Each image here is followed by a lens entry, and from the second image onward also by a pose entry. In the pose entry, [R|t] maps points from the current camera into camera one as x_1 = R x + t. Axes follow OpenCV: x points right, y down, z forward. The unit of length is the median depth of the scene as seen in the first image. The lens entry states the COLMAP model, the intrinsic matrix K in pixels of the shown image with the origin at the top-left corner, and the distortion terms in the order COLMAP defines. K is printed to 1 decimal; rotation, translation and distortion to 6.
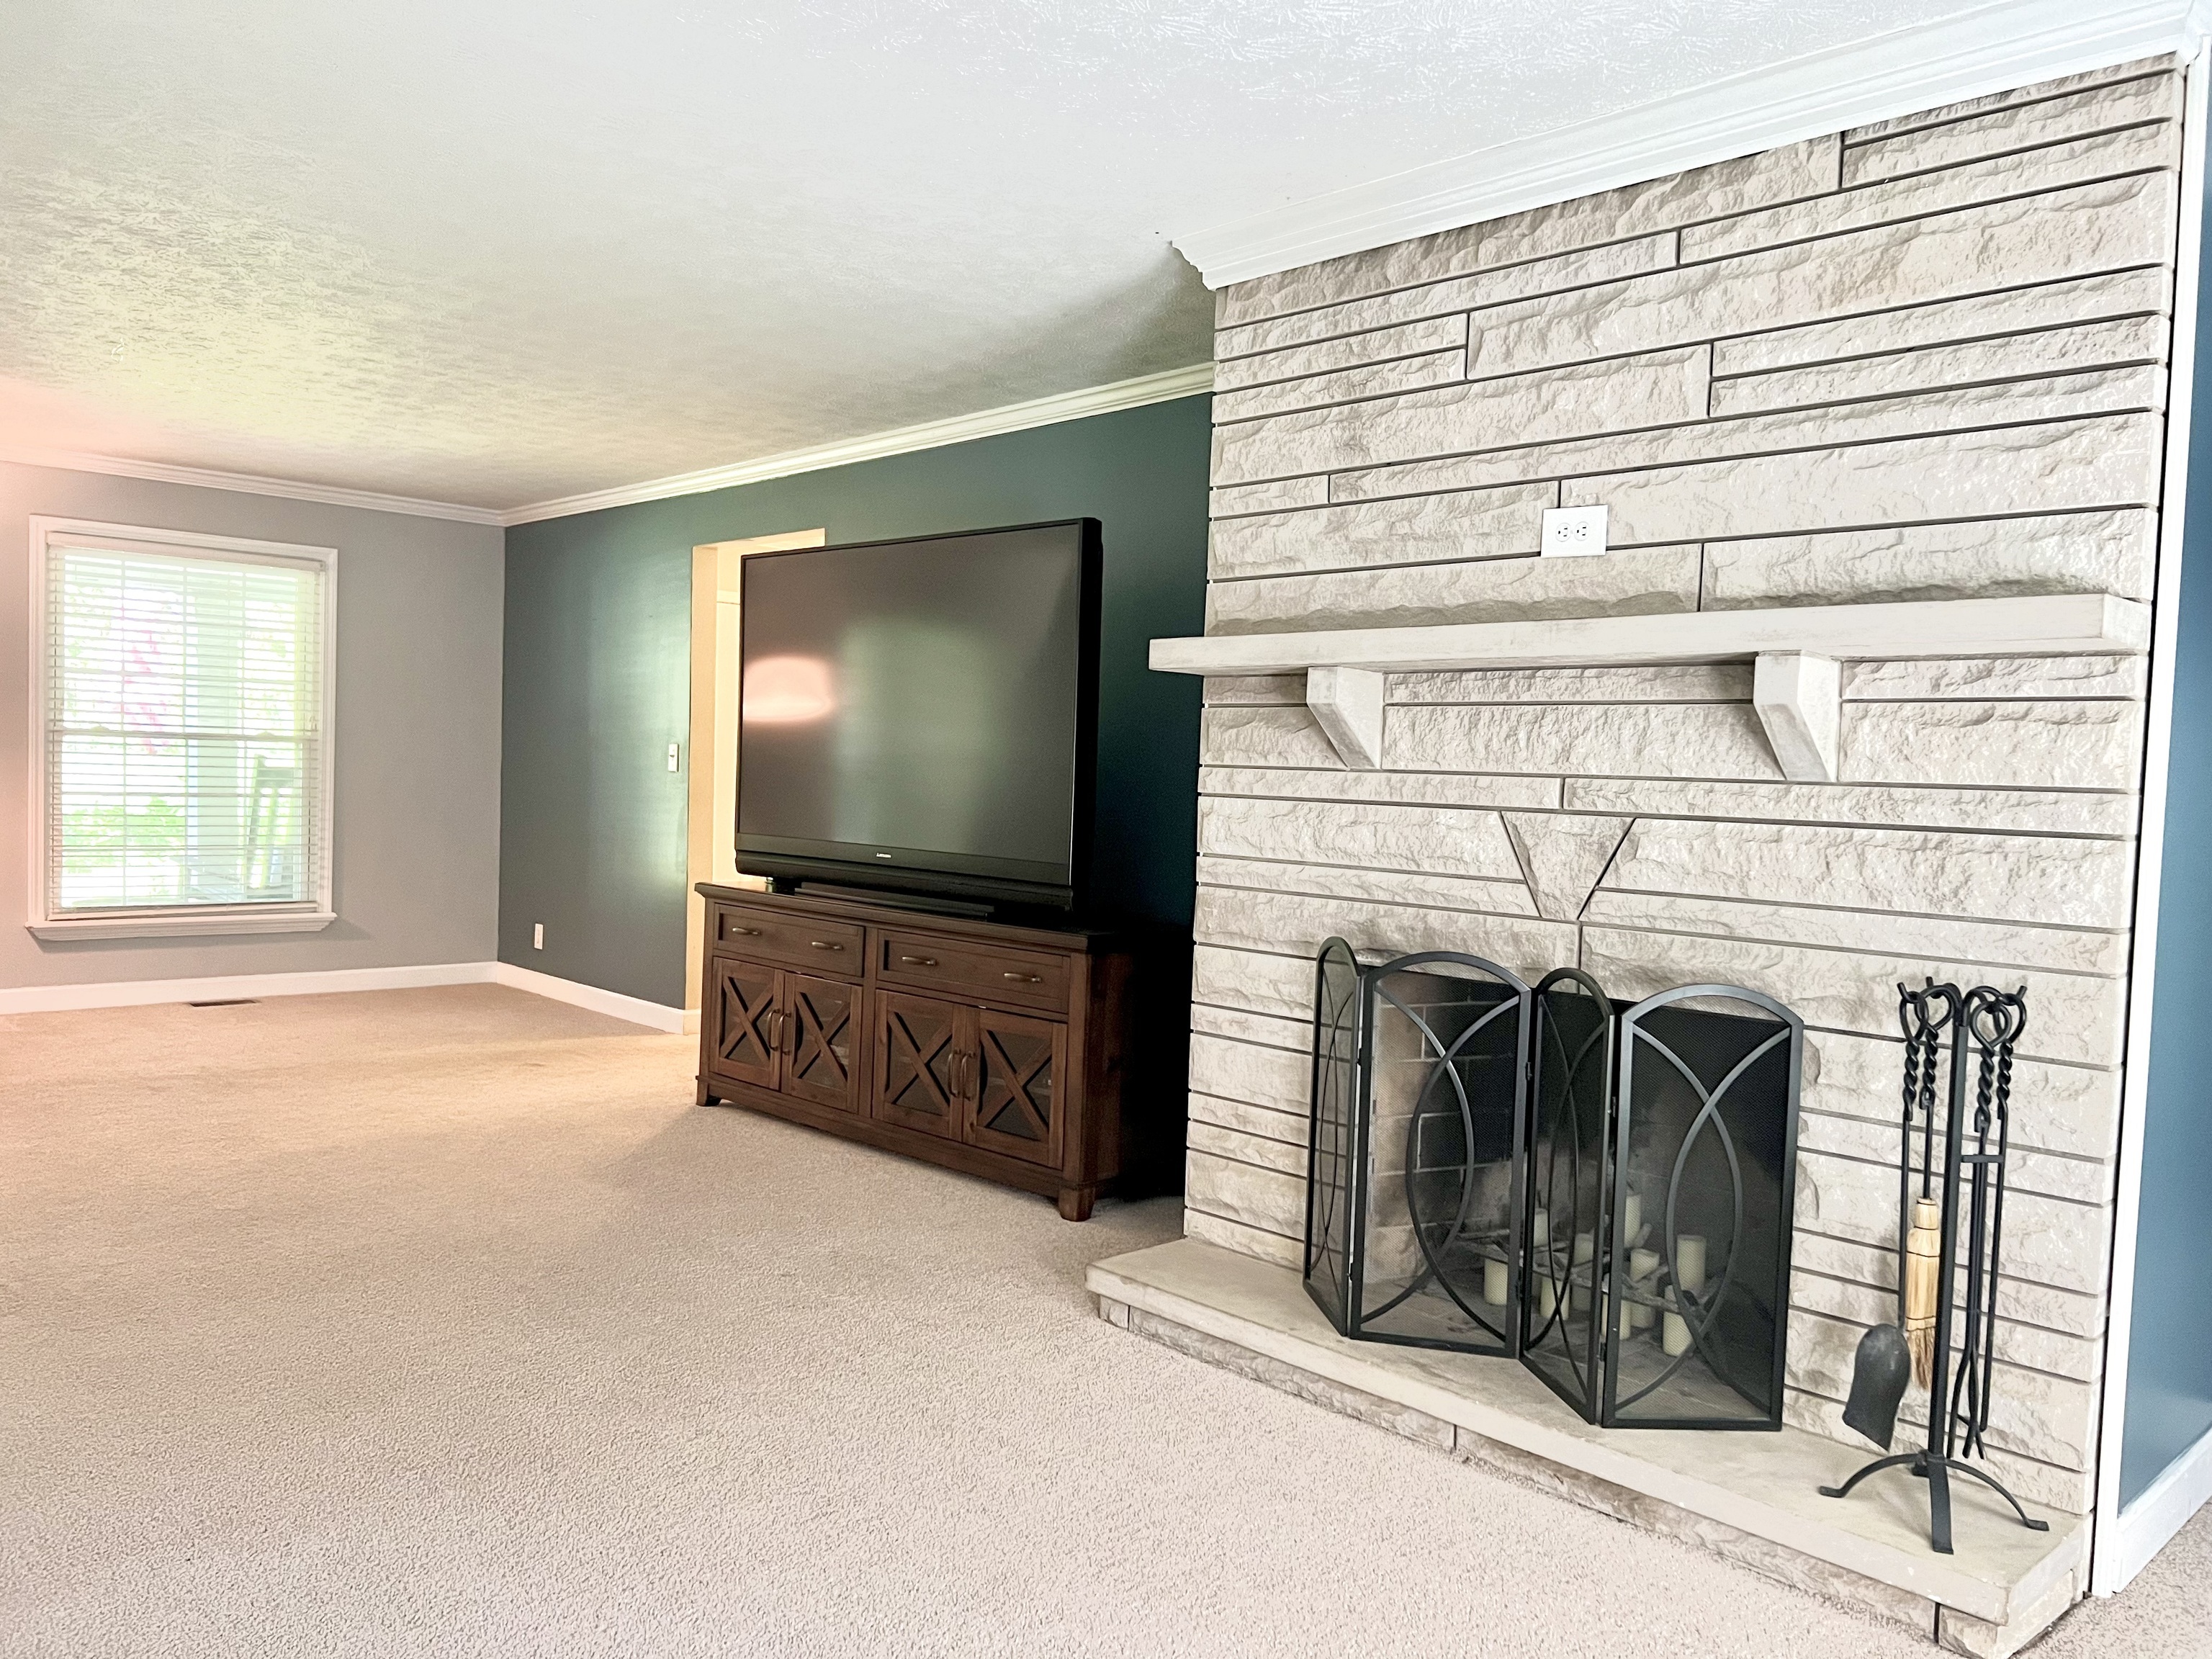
lens RADIAL K [[1661.4, 0, 1106.0], [0, 1661.4, 829.5], [0, 0, 1]] dist [0.099059, -0.093700]
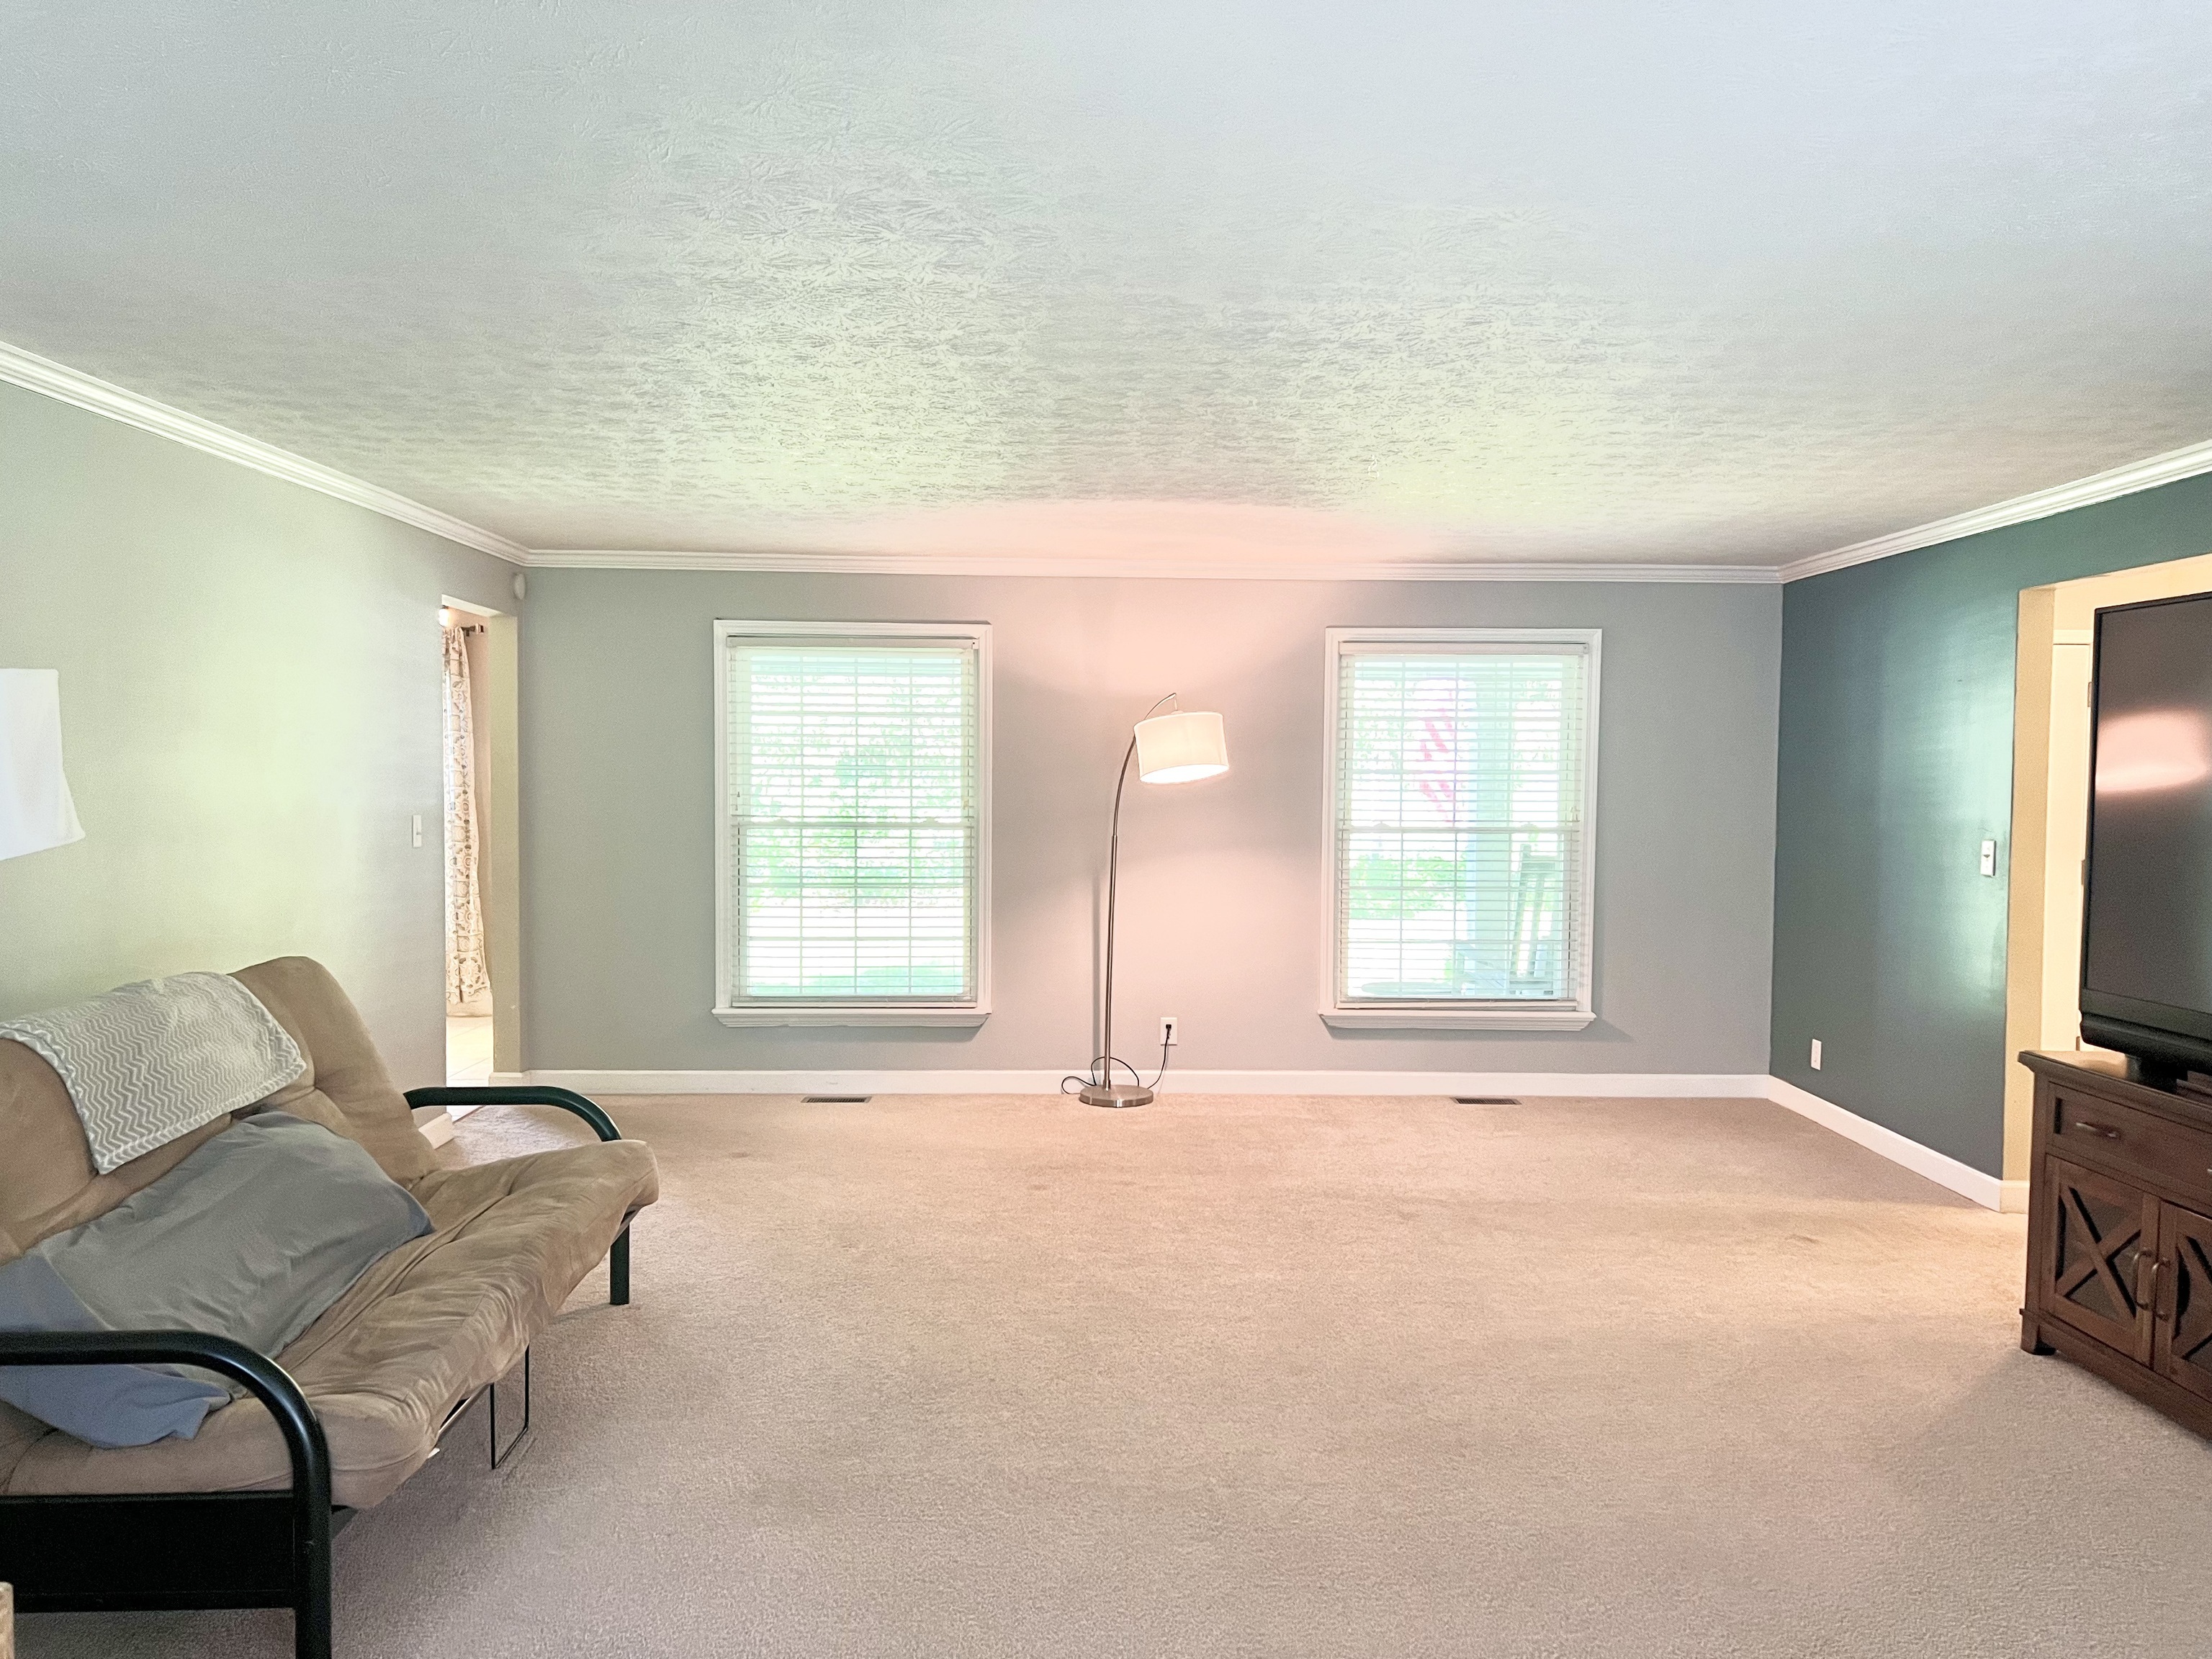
lens RADIAL K [[1648.9, 0, 1106.0], [0, 1648.9, 829.5], [0, 0, 1]] dist [0.070768, -0.086705]
pose [[0.739036, 0.002767, -0.673660, -0.044411], [-0.013494, 0.999852, -0.010697, -0.053063], [0.673531, 0.016995, 0.738964, 0.170771]]
